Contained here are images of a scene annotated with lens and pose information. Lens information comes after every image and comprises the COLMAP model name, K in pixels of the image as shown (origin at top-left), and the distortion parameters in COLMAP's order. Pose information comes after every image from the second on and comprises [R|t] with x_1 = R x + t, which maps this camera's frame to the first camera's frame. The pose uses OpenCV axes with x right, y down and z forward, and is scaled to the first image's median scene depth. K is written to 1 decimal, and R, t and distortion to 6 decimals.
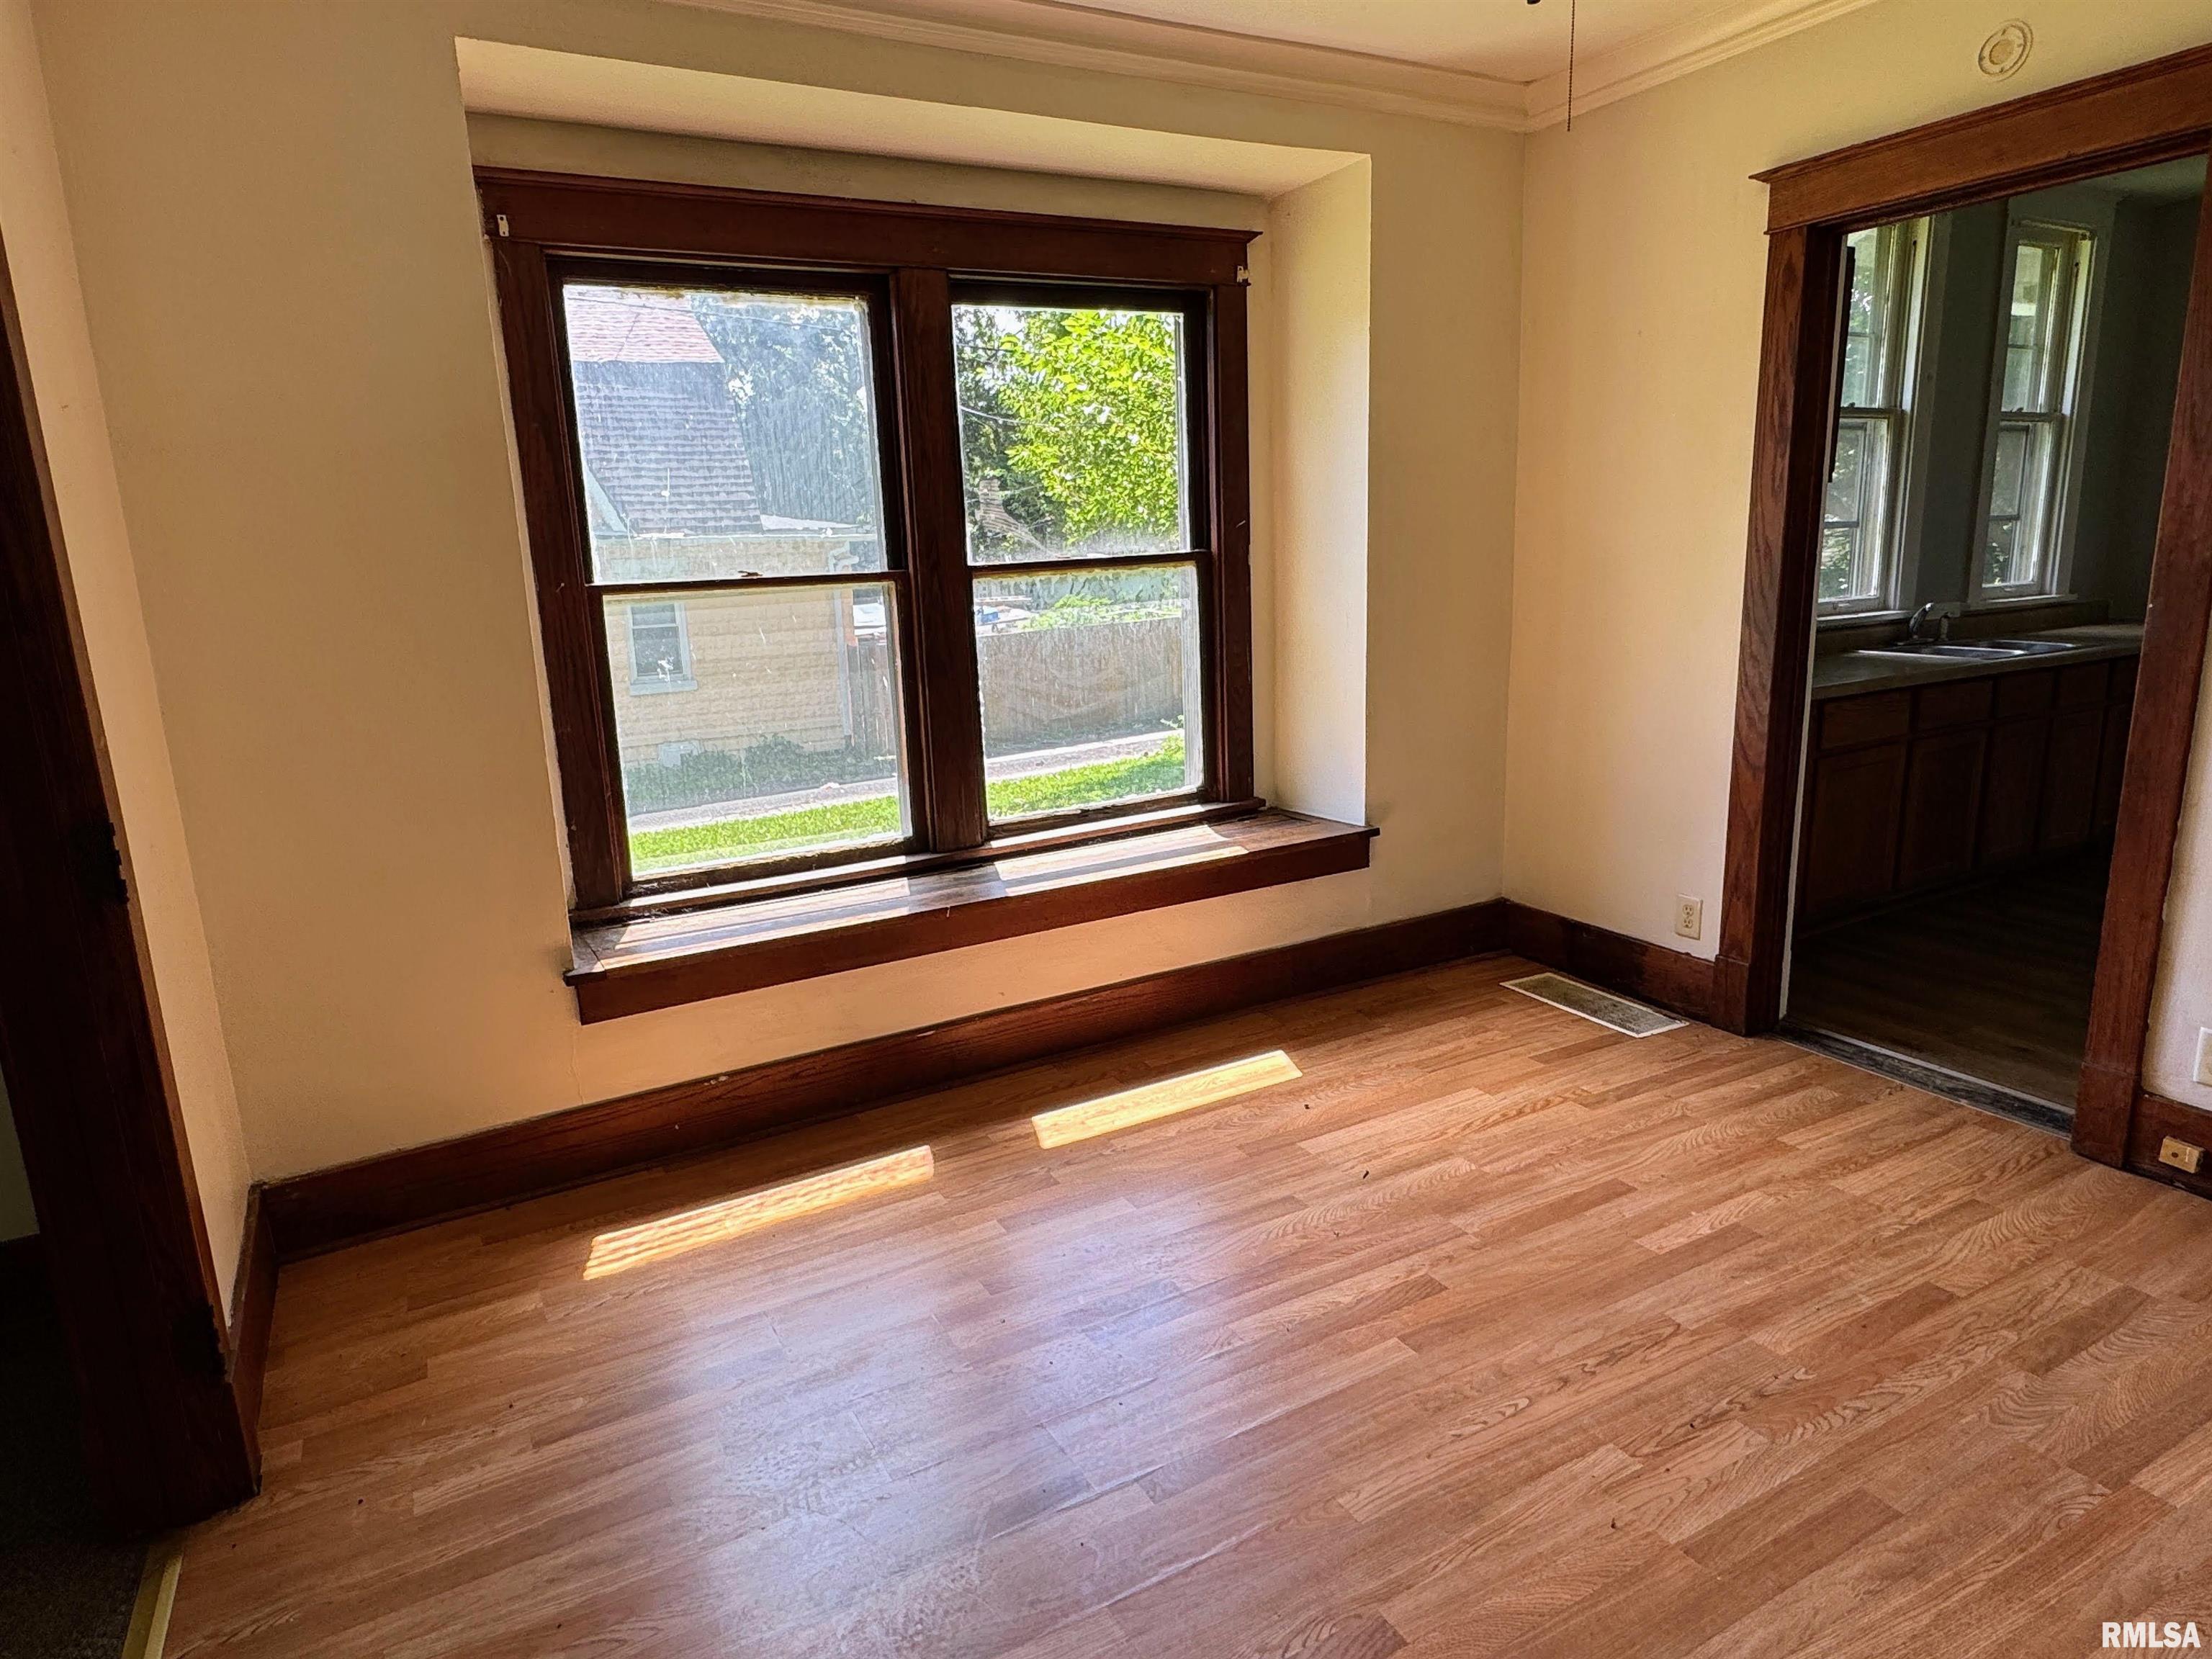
lens RADIAL K [[1269.0, 0, 1101.9], [0, 1269.0, 846.6], [0, 0, 1]] dist [-0.003417, 0.000065]
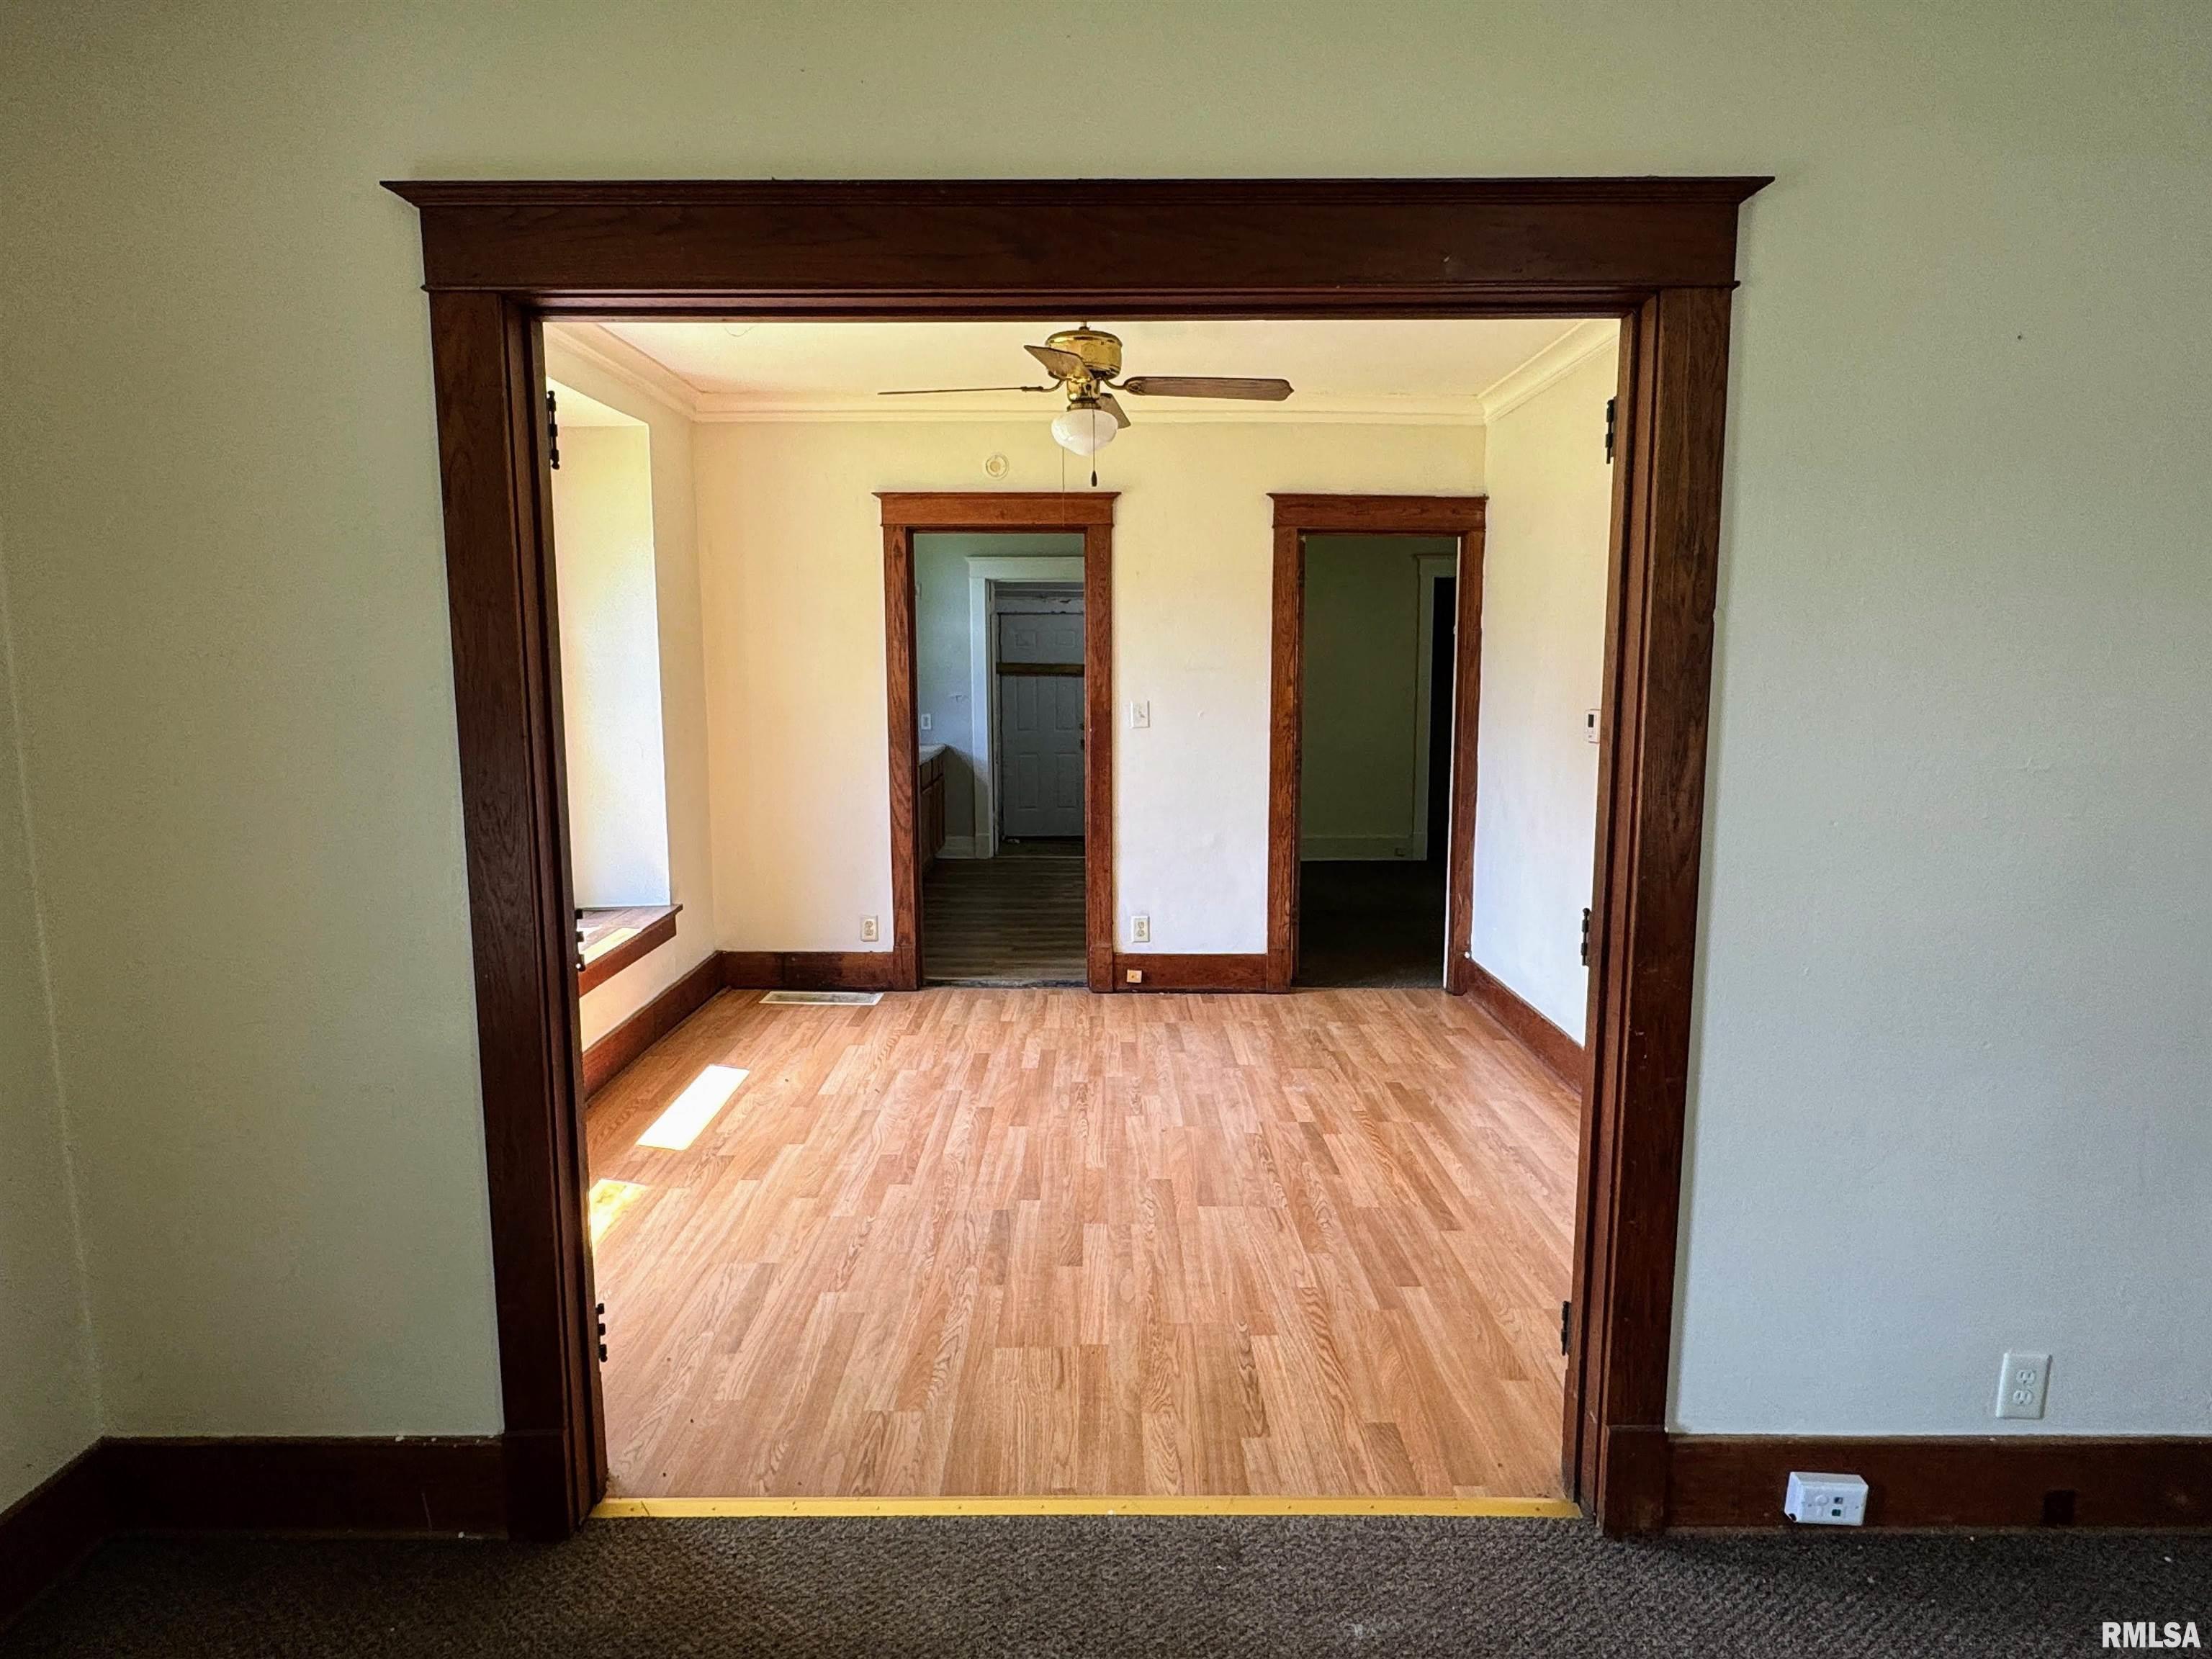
lens RADIAL K [[1272.7, 0, 1106.0], [0, 1272.7, 829.5], [0, 0, 1]] dist [-0.001529, 0.000445]
pose [[0.475202, -0.074872, 0.876685, -0.941105], [0.189767, 0.981645, -0.019026, 0.024630], [-0.859169, 0.175407, 0.480688, -0.047556]]
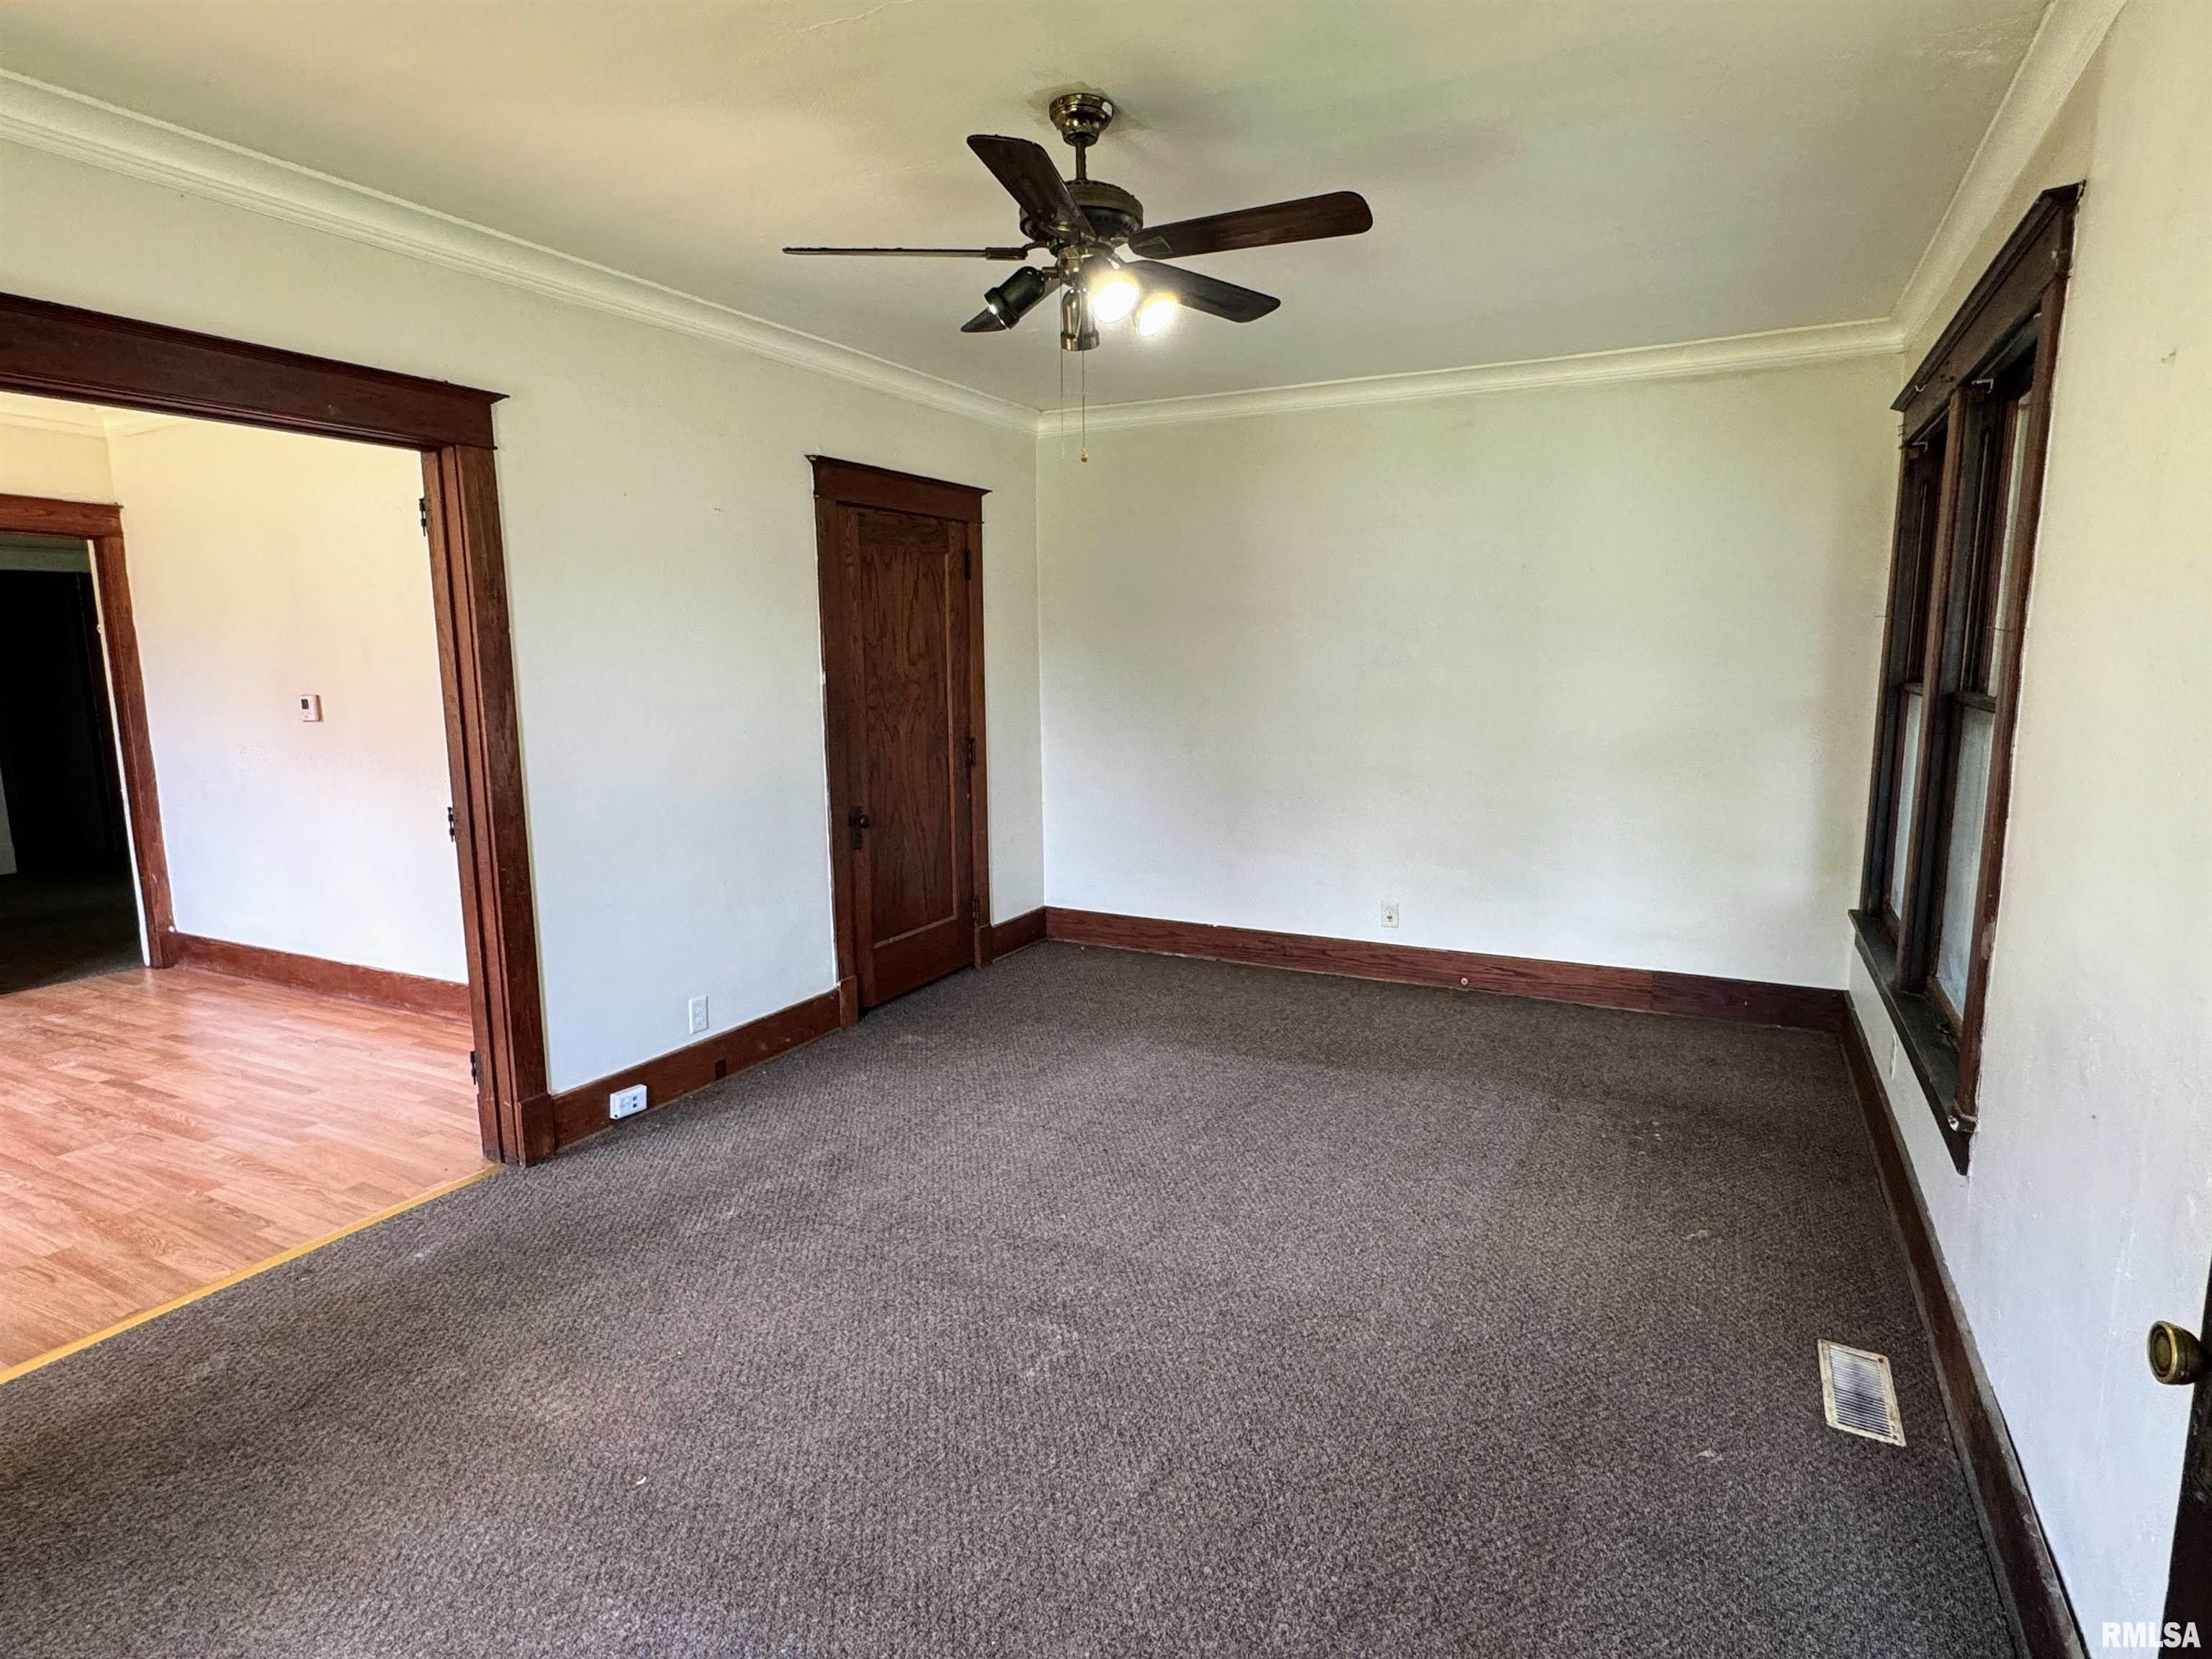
lens RADIAL K [[1179.2, 0, 1106.0], [0, 1179.2, 829.5], [0, 0, 1]] dist [0.002730, 0.001105]
pose [[-0.566714, -0.078509, 0.820166, -1.447491], [0.225244, 0.942765, 0.245883, -0.006953], [-0.792528, 0.324083, -0.516594, 0.170984]]
